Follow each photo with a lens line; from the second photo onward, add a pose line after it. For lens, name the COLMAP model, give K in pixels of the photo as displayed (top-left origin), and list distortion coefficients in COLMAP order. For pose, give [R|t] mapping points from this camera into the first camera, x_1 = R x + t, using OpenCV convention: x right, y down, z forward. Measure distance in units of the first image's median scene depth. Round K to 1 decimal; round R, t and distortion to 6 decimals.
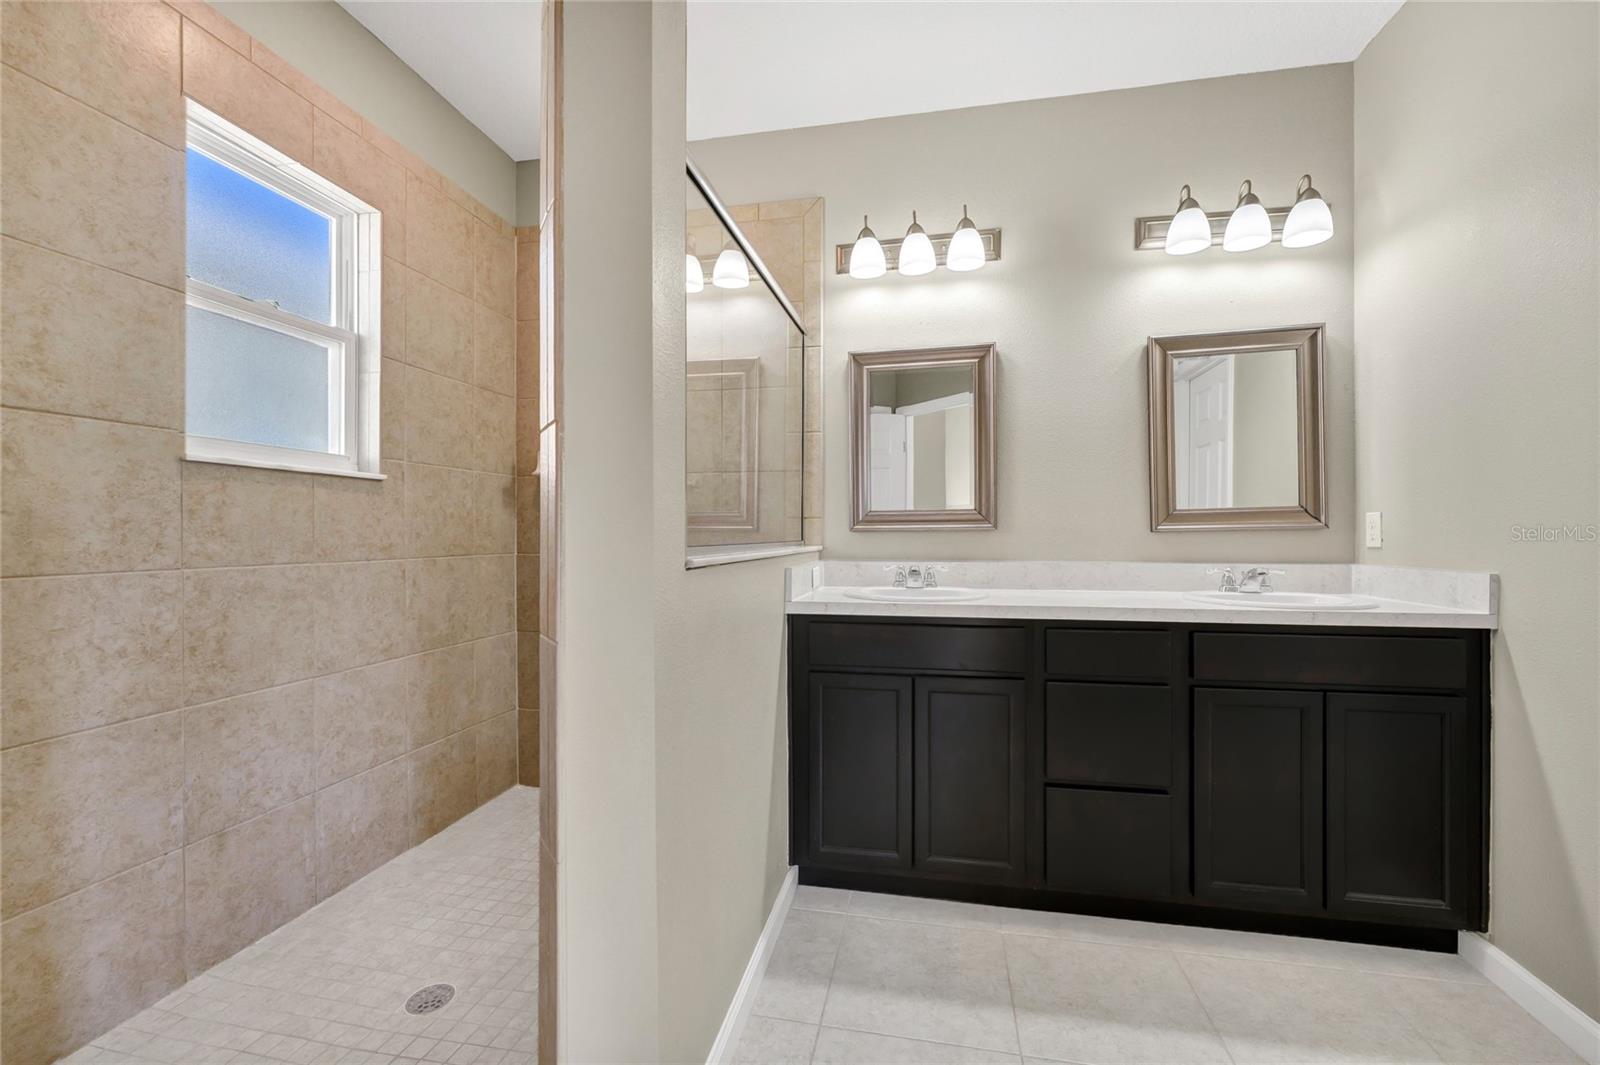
lens RADIAL K [[669.3, 0, 771.6], [0, 669.3, 533.8], [0, 0, 1]] dist [0.000621, 0.000099]
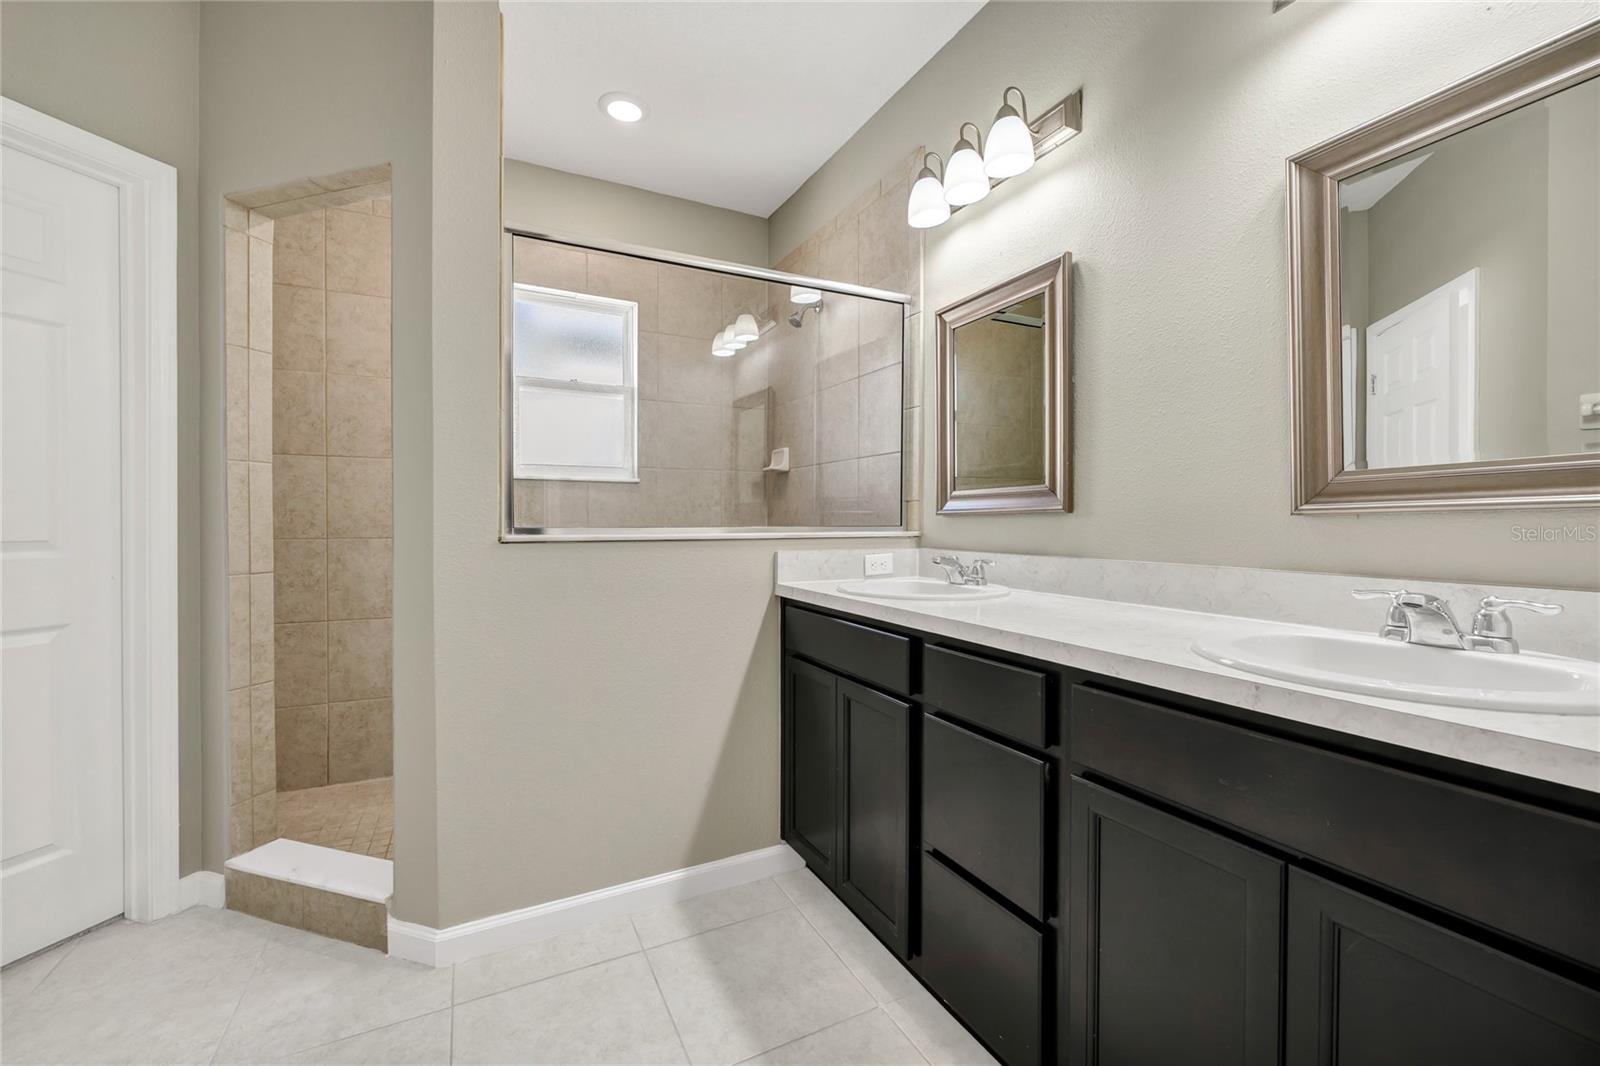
lens RADIAL K [[648.2, 0, 791.3], [0, 648.2, 527.1], [0, 0, 1]] dist [-0.001344, -0.000012]
pose [[0.622836, 0.010382, -0.782283, 0.689581], [0.000476, 0.999907, 0.013649, -0.000304], [0.782352, -0.008873, 0.622773, 0.329951]]
